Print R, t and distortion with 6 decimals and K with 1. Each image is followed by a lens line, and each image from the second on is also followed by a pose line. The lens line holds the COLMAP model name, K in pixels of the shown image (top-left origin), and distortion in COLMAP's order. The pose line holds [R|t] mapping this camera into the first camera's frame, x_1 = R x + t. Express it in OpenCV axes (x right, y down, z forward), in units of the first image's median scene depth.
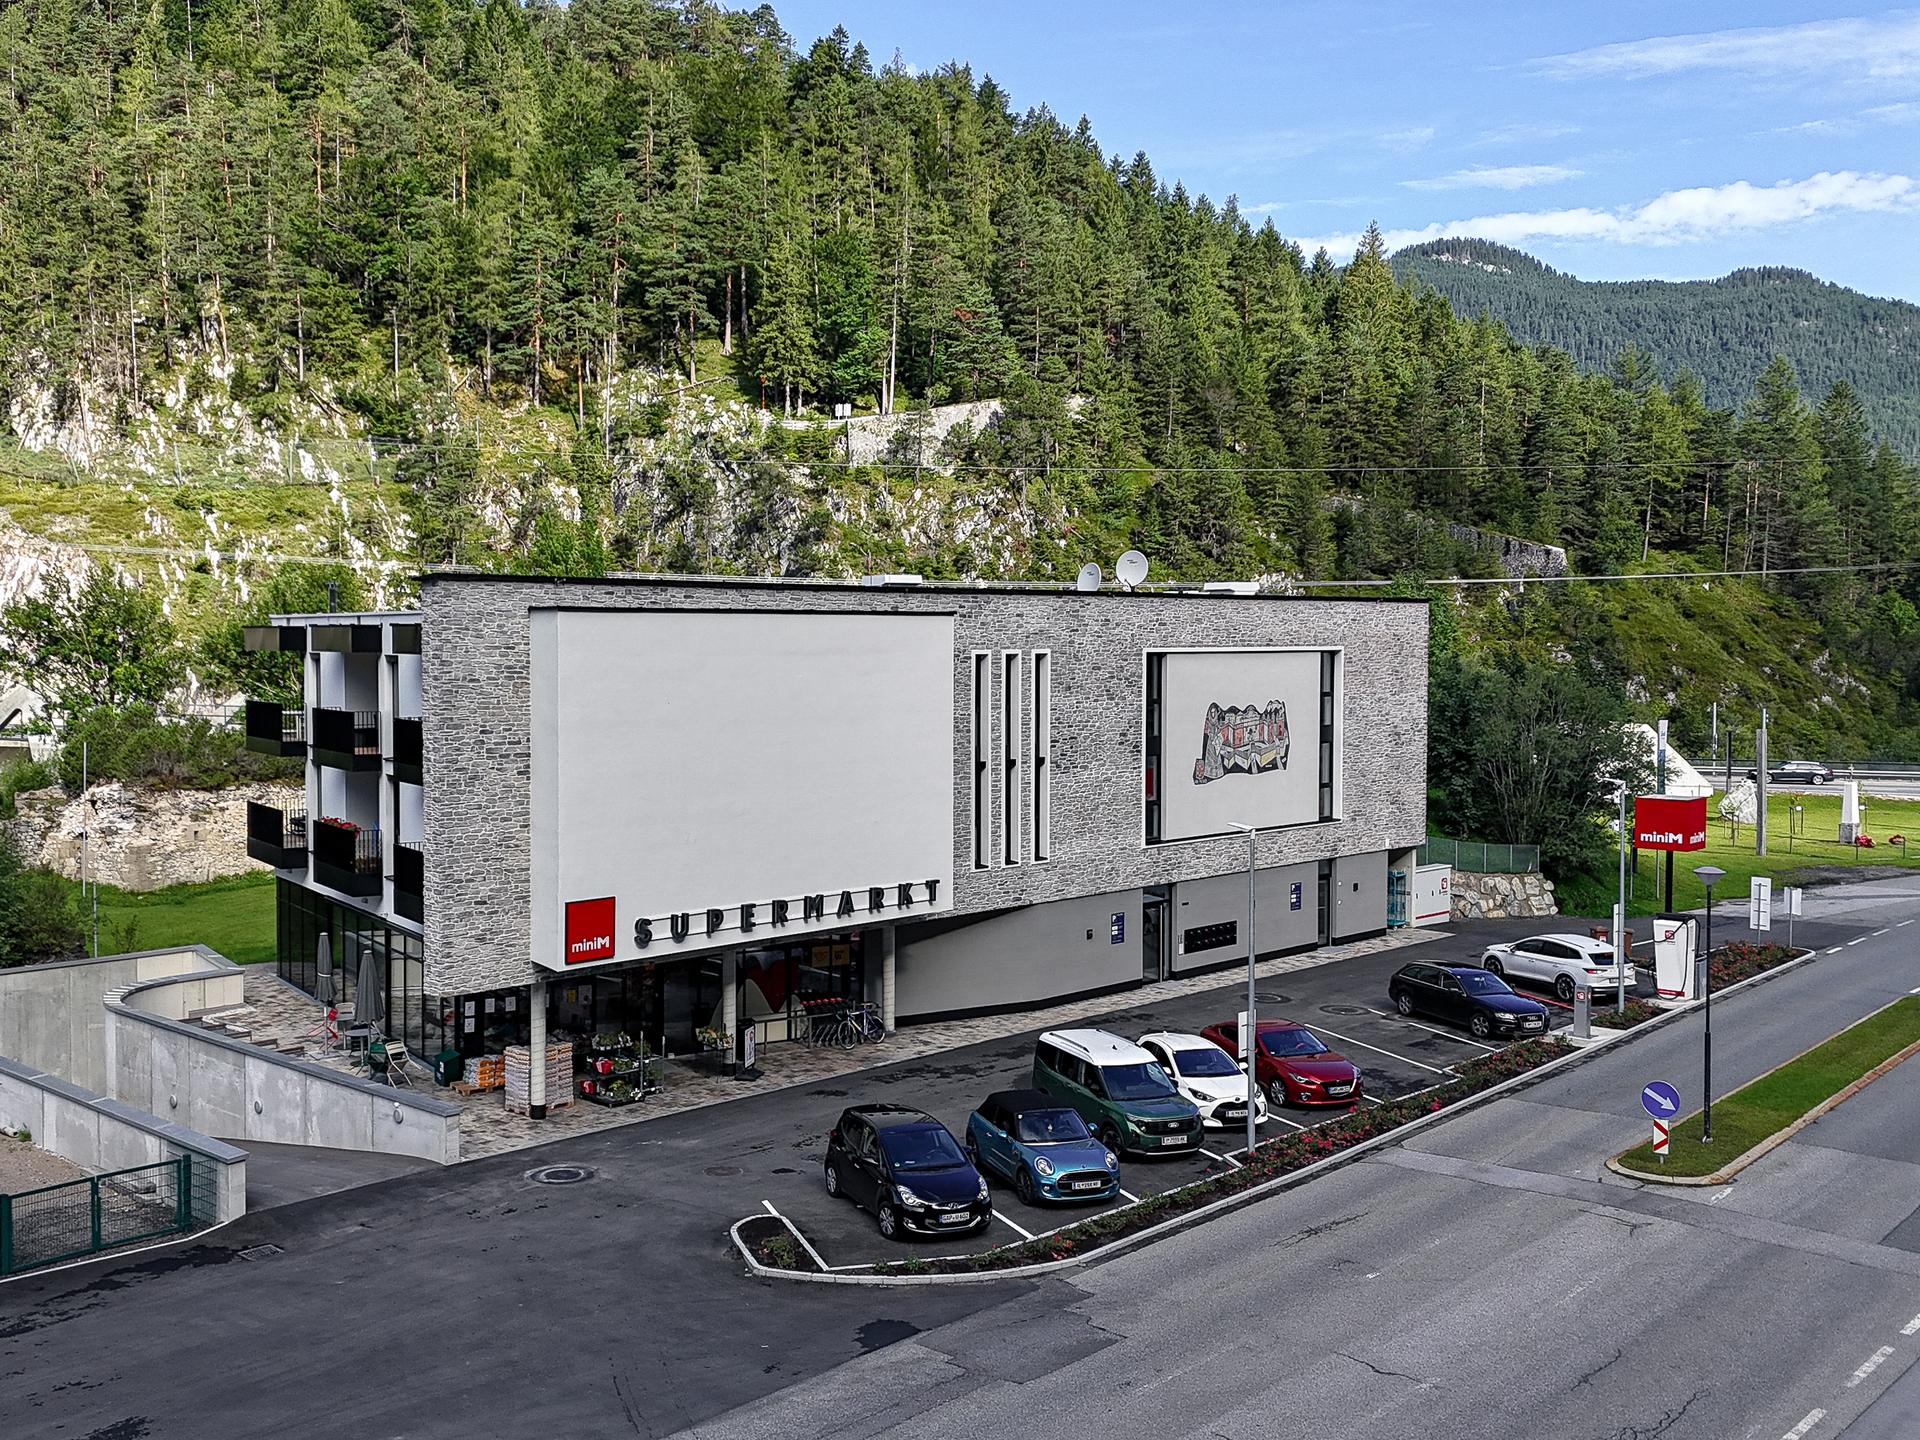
lens RADIAL K [[1772.2, 0, 888.1], [0, 1772.2, 714.3], [0, 0, 1]] dist [0.118853, -0.098387]
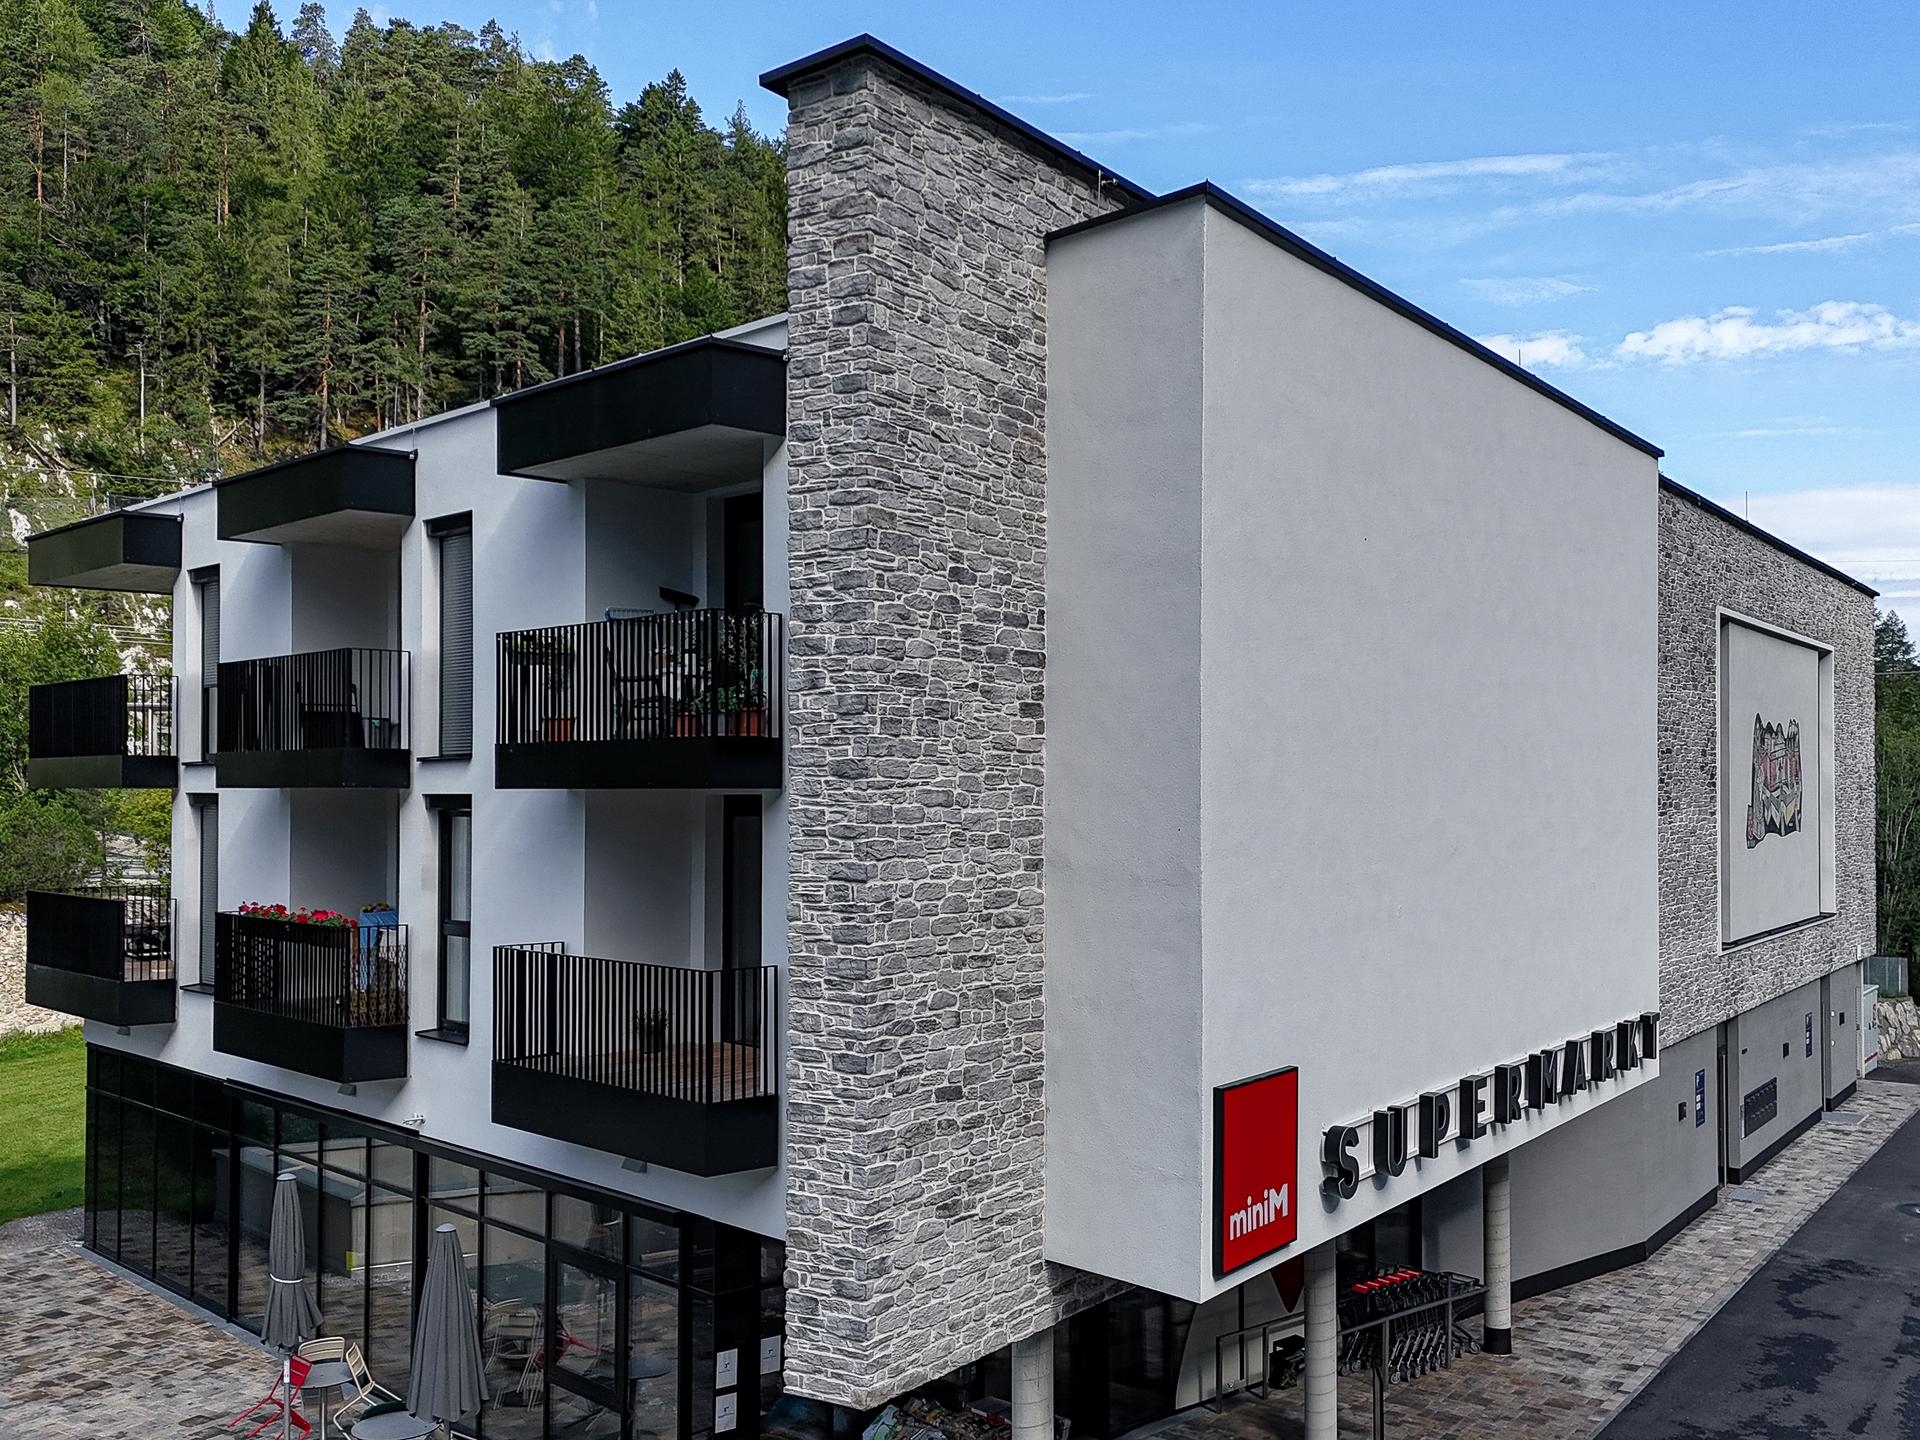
lens RADIAL K [[1766.8, 0, 962.6], [0, 1766.8, 785.7], [0, 0, 1]] dist [0.078110, -0.008015]
pose [[0.983173, 0.003637, 0.182639, -0.055250], [0.004143, 0.999101, -0.042196, 0.012174], [-0.182628, 0.042242, 0.982274, 0.131379]]
